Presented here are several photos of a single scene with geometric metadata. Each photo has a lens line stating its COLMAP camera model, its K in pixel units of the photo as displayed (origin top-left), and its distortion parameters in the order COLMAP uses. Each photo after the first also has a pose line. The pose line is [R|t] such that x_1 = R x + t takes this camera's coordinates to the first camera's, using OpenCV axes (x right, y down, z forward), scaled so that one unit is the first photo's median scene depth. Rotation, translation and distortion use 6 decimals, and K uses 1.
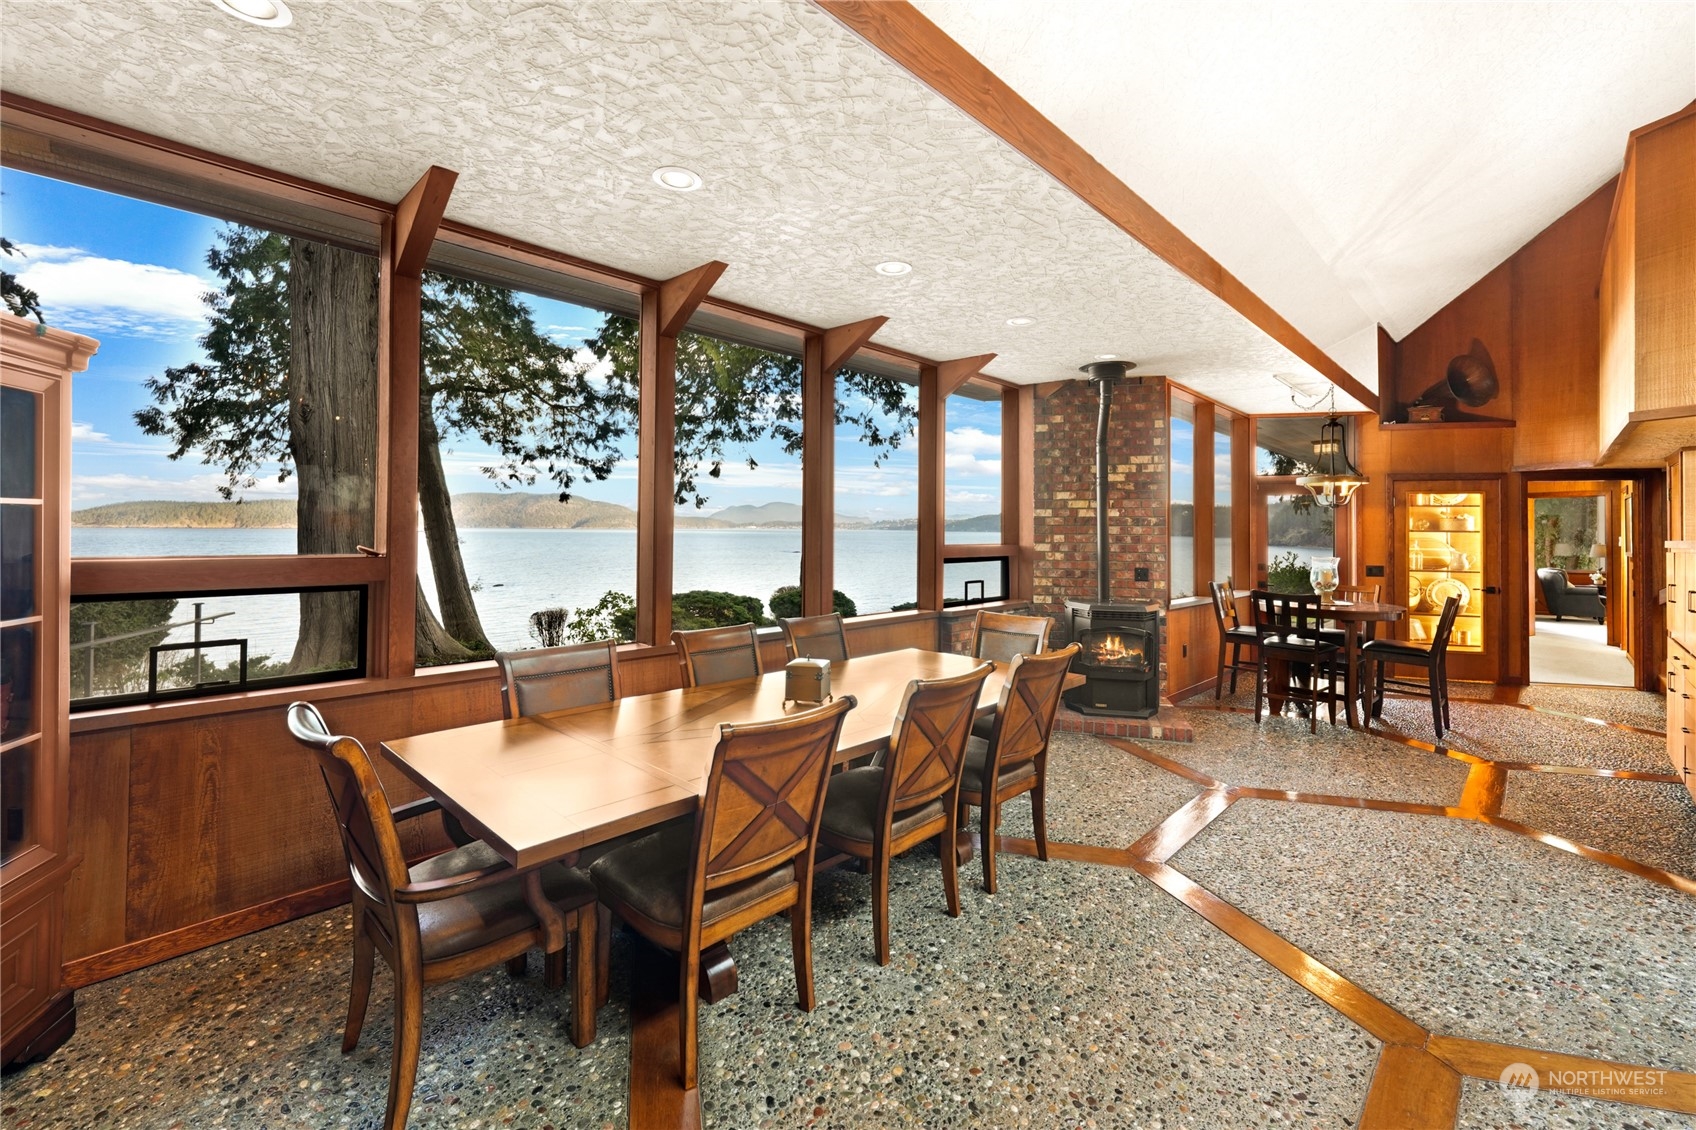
lens RADIAL K [[698.1, 0, 845.0], [0, 698.1, 517.4], [0, 0, 1]] dist [-0.006146, 0.001239]
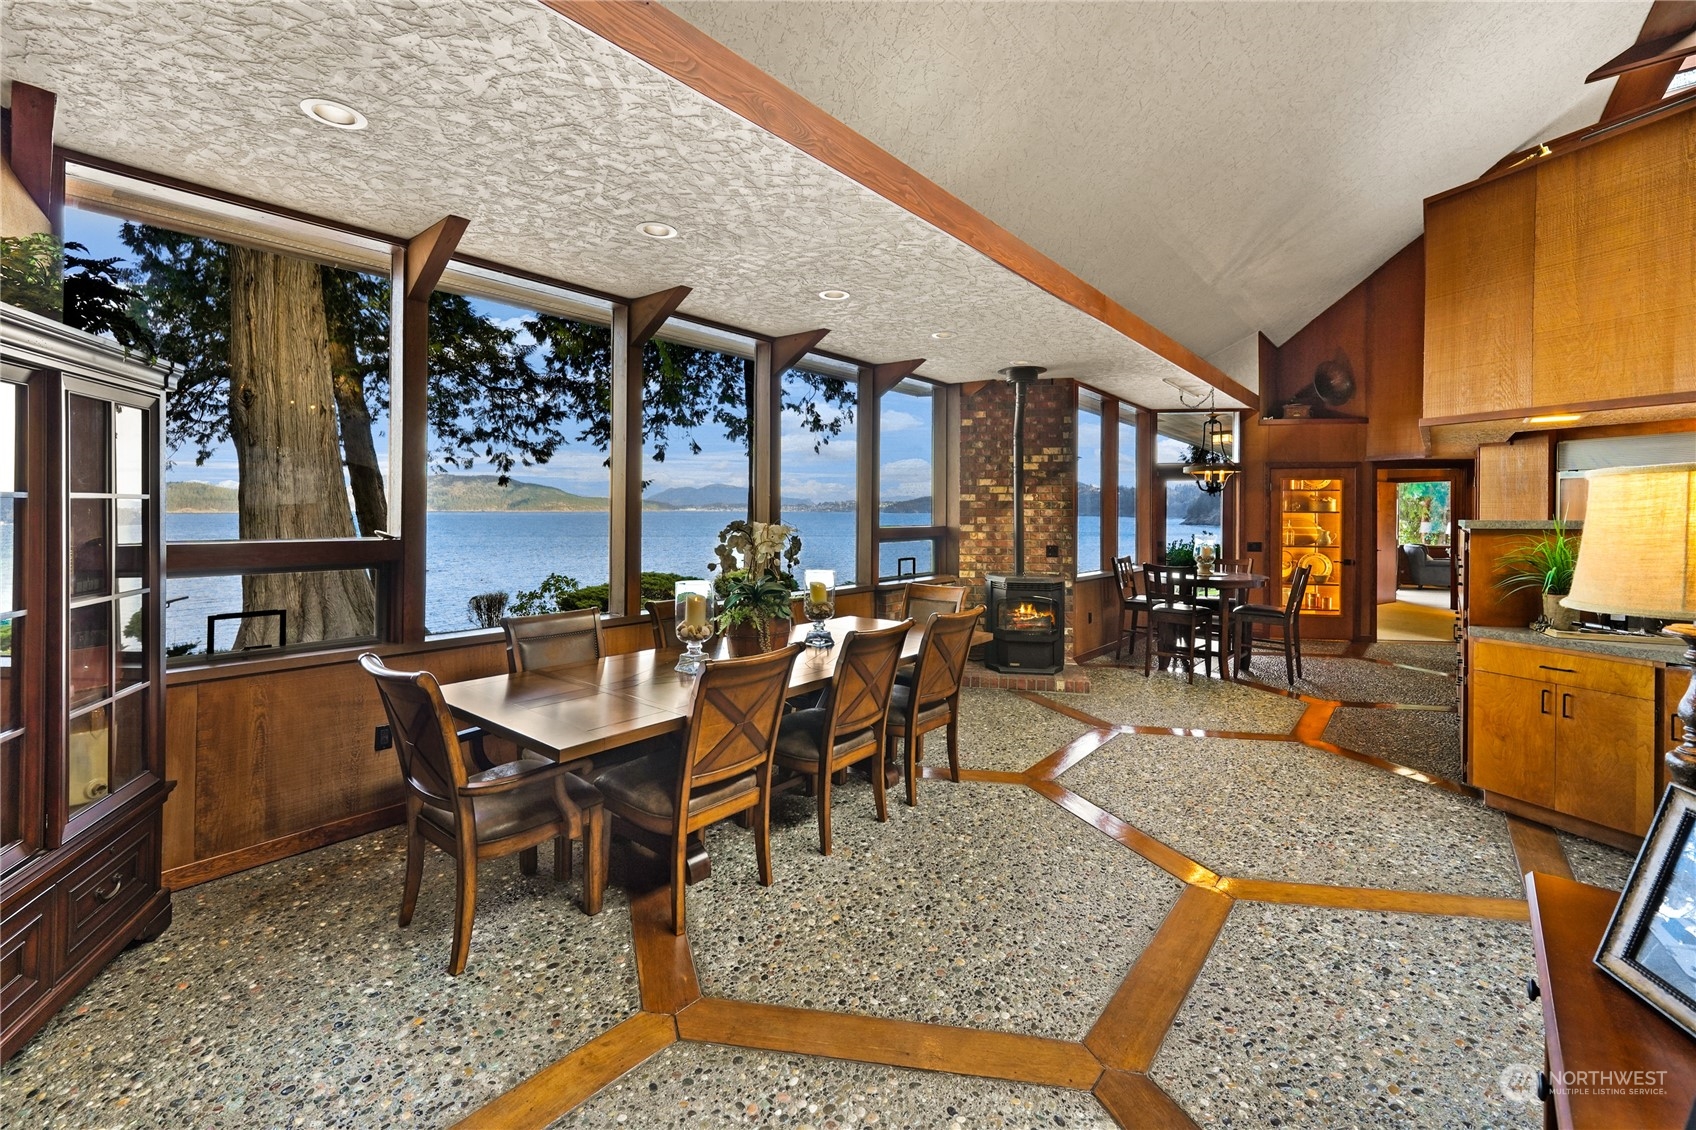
lens RADIAL K [[698.1, 0, 911.4], [0, 698.1, 508.2], [0, 0, 1]] dist [-0.006146, 0.001239]
pose [[0.984303, -0.000143, 0.176488, -0.012724], [-0.002324, 0.999902, 0.013774, -0.011773], [-0.176473, -0.013968, 0.984206, -0.236828]]
